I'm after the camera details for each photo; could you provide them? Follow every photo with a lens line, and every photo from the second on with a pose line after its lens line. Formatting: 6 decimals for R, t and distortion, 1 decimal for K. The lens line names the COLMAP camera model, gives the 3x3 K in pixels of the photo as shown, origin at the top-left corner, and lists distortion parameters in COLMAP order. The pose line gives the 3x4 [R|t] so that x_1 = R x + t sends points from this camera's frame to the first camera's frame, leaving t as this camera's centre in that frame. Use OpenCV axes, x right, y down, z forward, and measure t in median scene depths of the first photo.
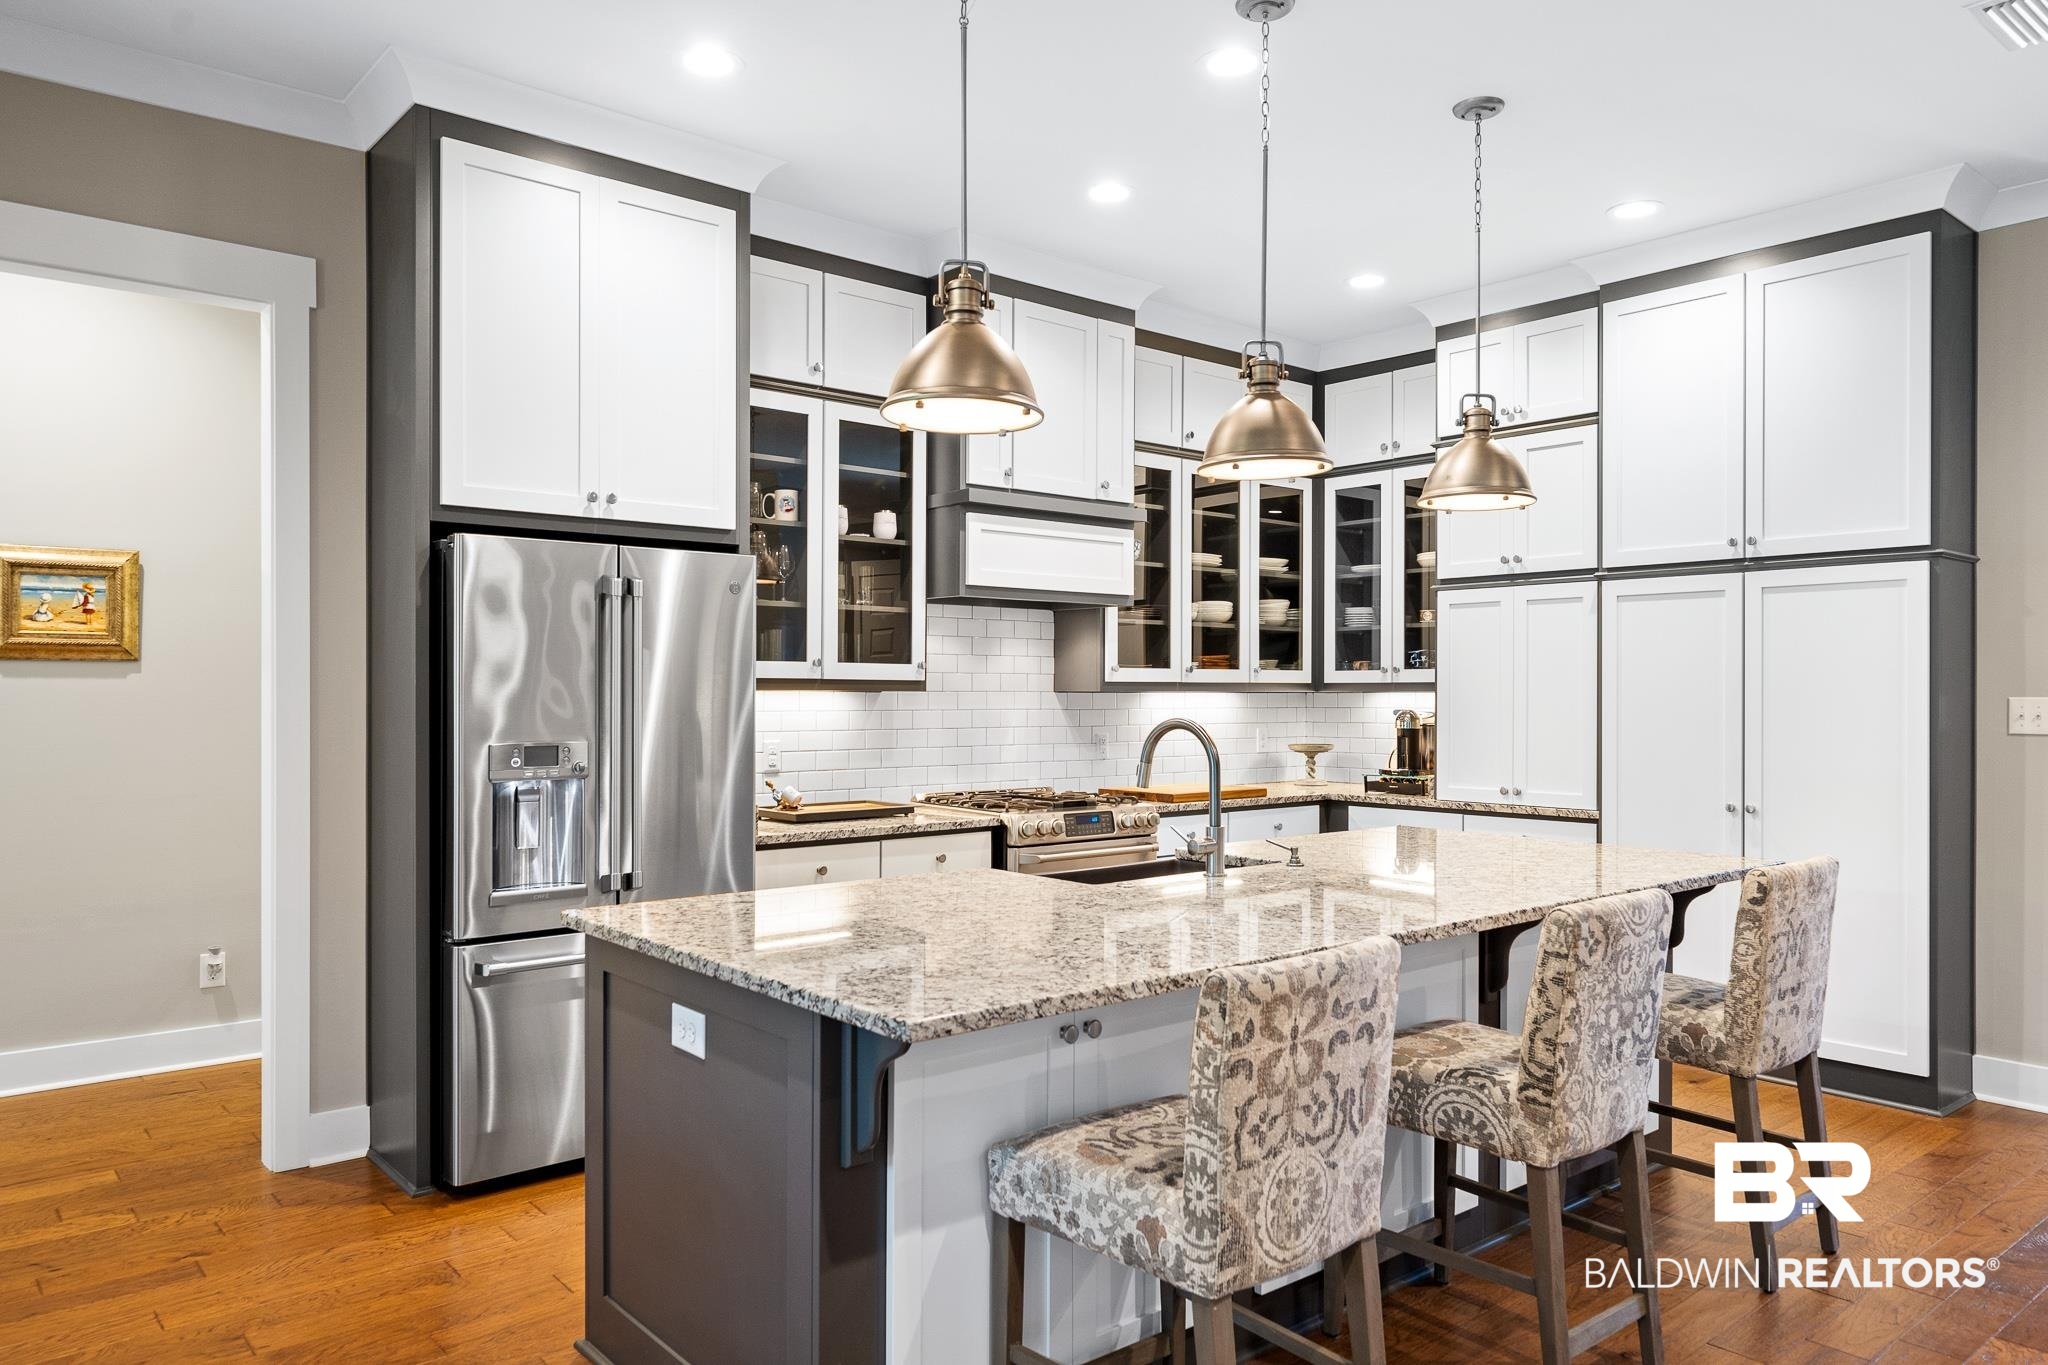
lens RADIAL K [[1379.7, 0, 1015.8], [0, 1379.7, 696.5], [0, 0, 1]] dist [0.000797, 0.000925]
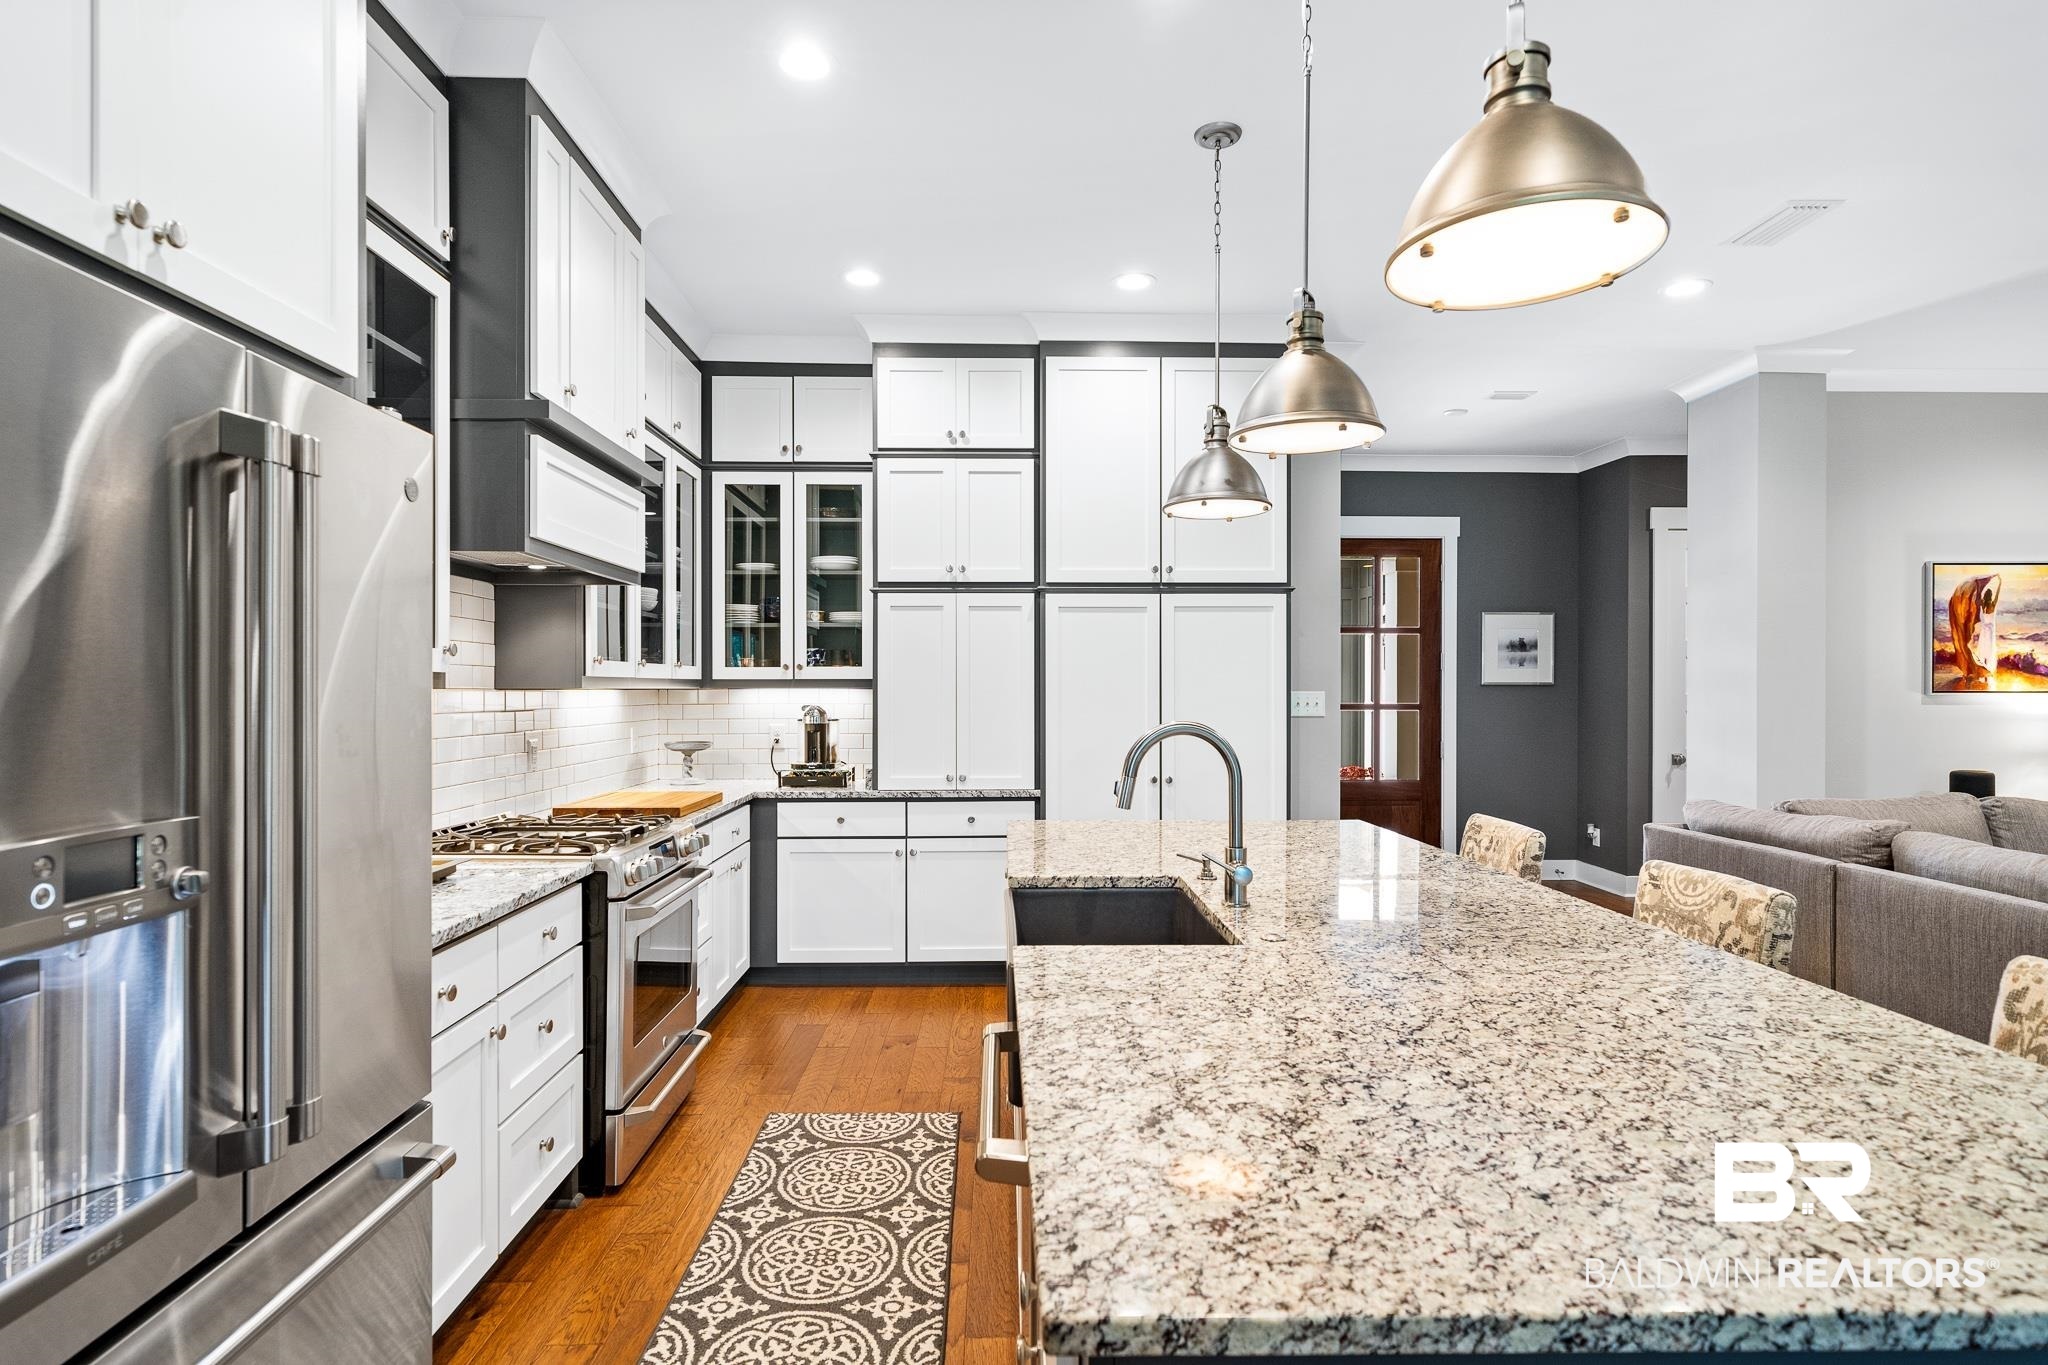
lens RADIAL K [[1065.9, 0, 1017.1], [0, 1065.9, 692.6], [0, 0, 1]] dist [0.003392, -0.000581]
pose [[0.626896, -0.003780, 0.779094, -0.290971], [0.002839, 0.999993, 0.002567, -0.002028], [-0.779098, 0.000603, 0.626902, 0.445931]]
